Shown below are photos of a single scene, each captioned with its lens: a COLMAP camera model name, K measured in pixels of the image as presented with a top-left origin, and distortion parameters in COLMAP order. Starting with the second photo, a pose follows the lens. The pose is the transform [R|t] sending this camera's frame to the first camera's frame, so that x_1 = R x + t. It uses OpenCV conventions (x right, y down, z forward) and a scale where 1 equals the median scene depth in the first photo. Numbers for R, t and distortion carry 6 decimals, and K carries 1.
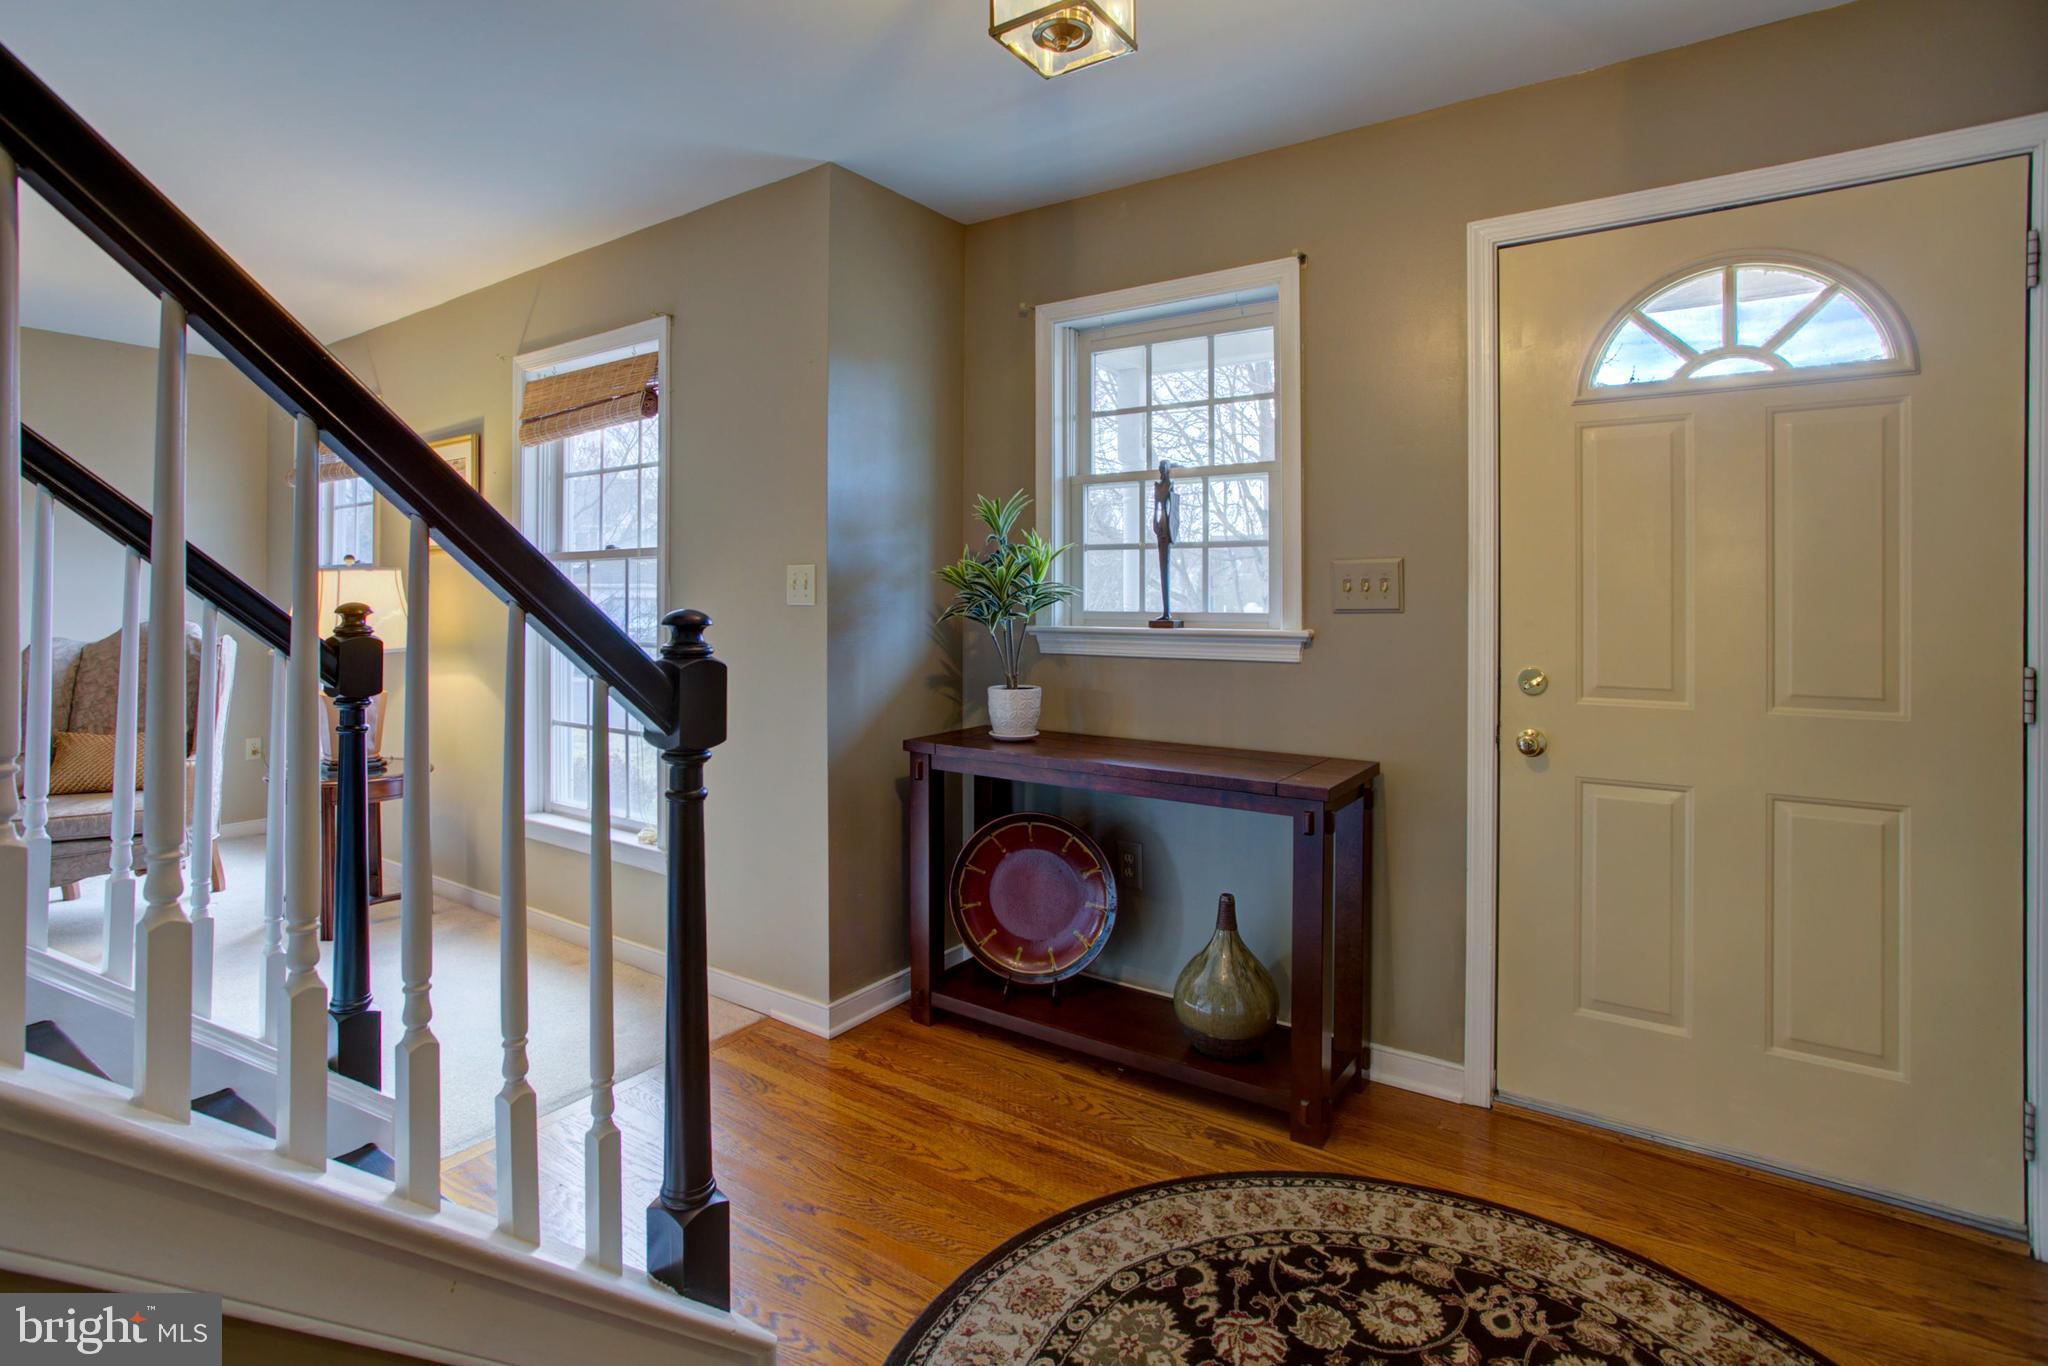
lens RADIAL K [[1007.3, 0, 974.1], [0, 1007.3, 582.4], [0, 0, 1]] dist [-0.047576, 0.022256]
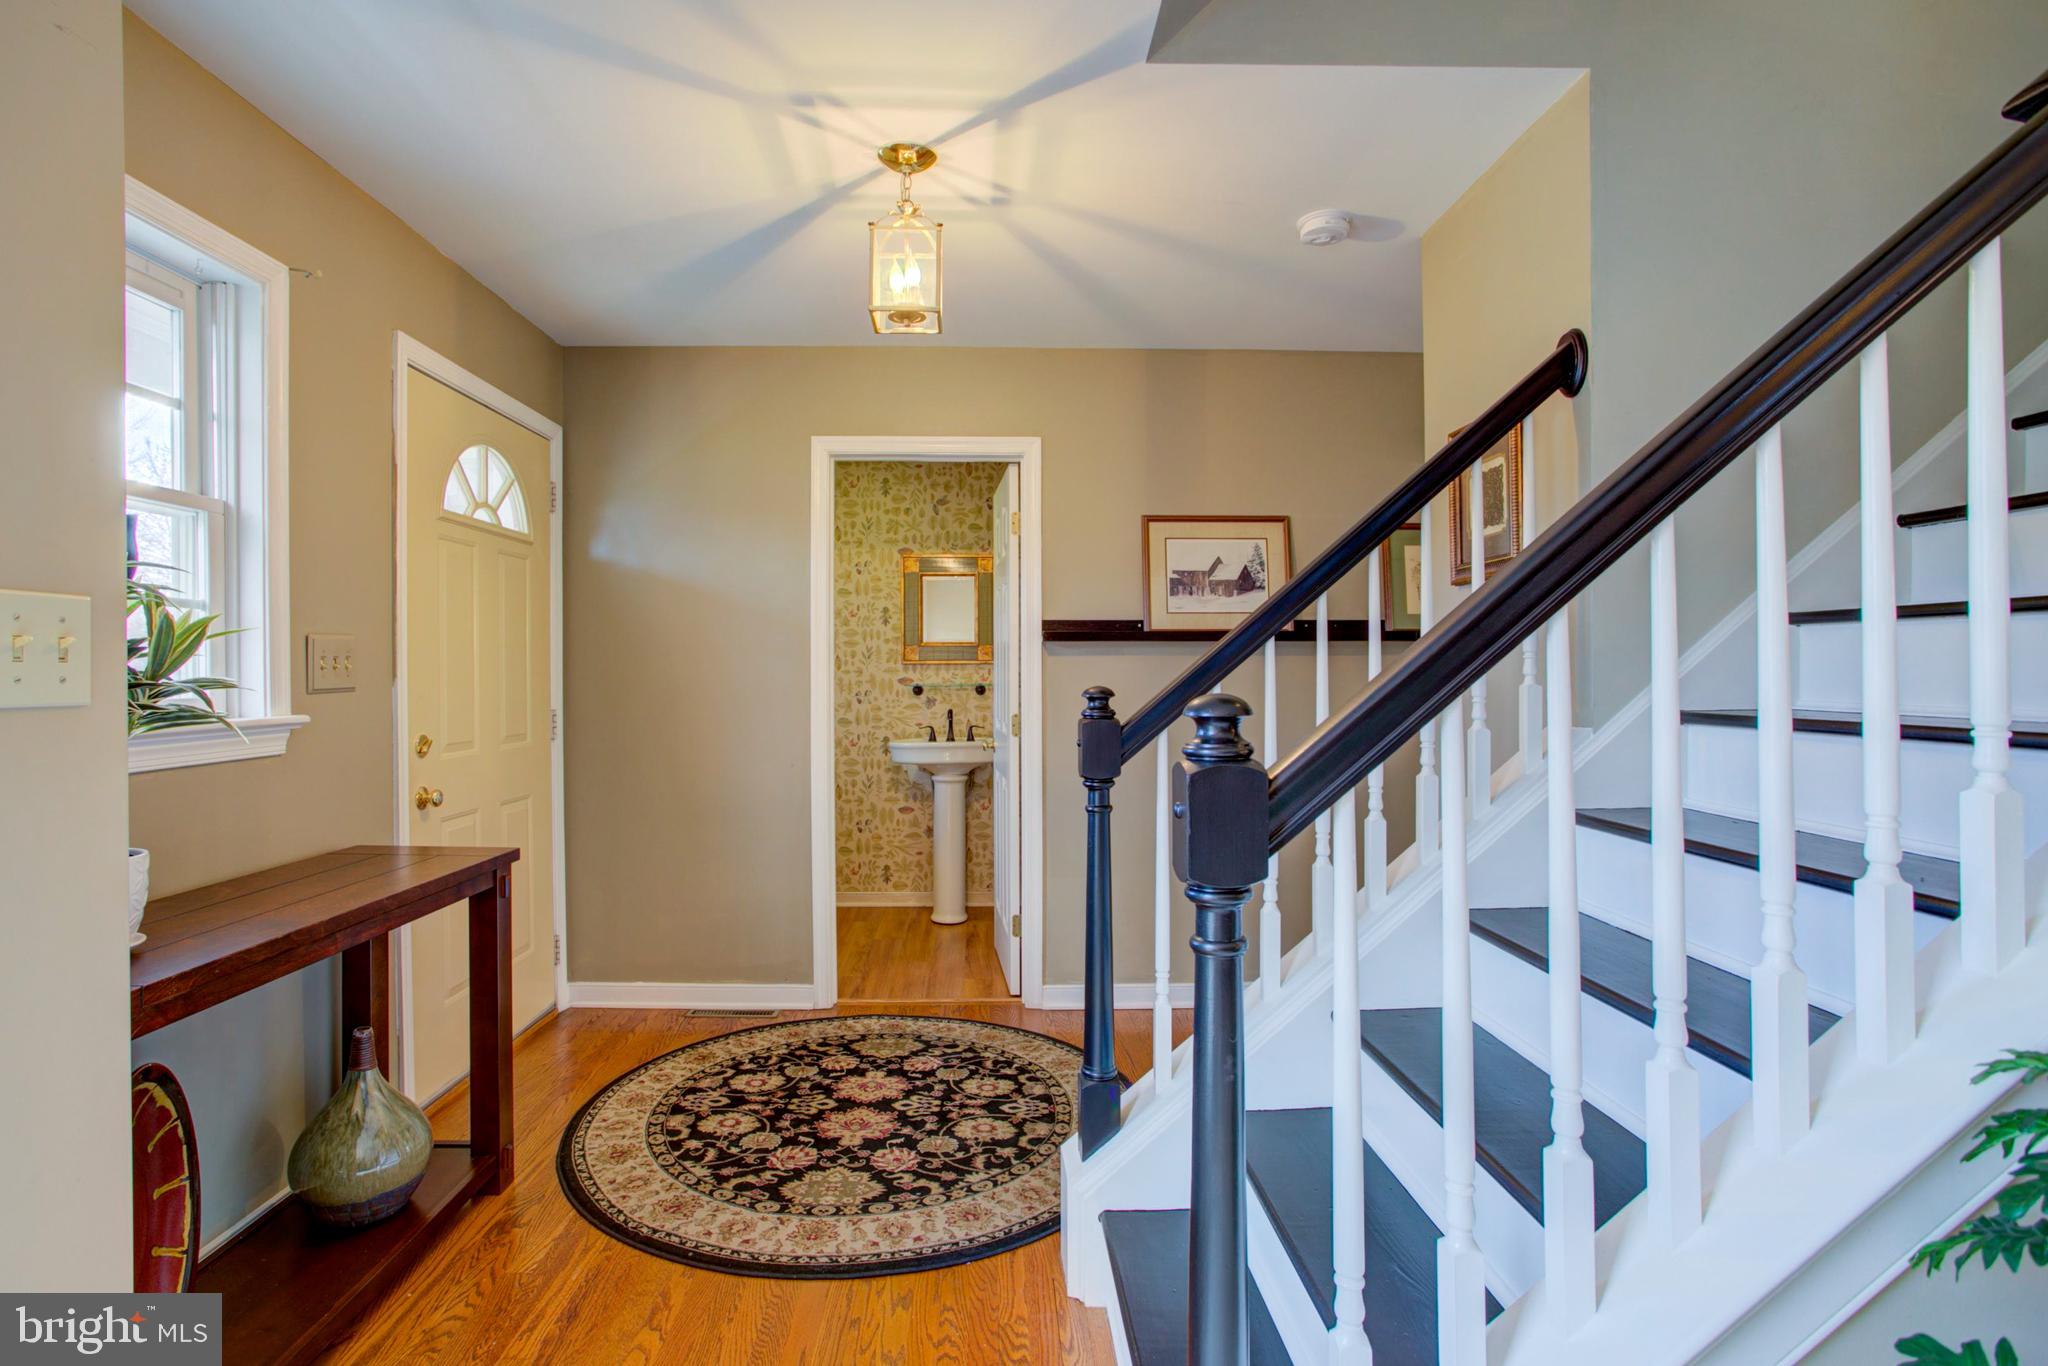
lens RADIAL K [[1007.3, 0, 1026.9], [0, 1007.3, 678.1], [0, 0, 1]] dist [-0.047576, 0.022256]
pose [[-0.617249, -0.004902, 0.786753, -0.952403], [-0.006769, 0.999977, 0.000920, 0.015928], [-0.786739, -0.004758, -0.617268, 1.372215]]
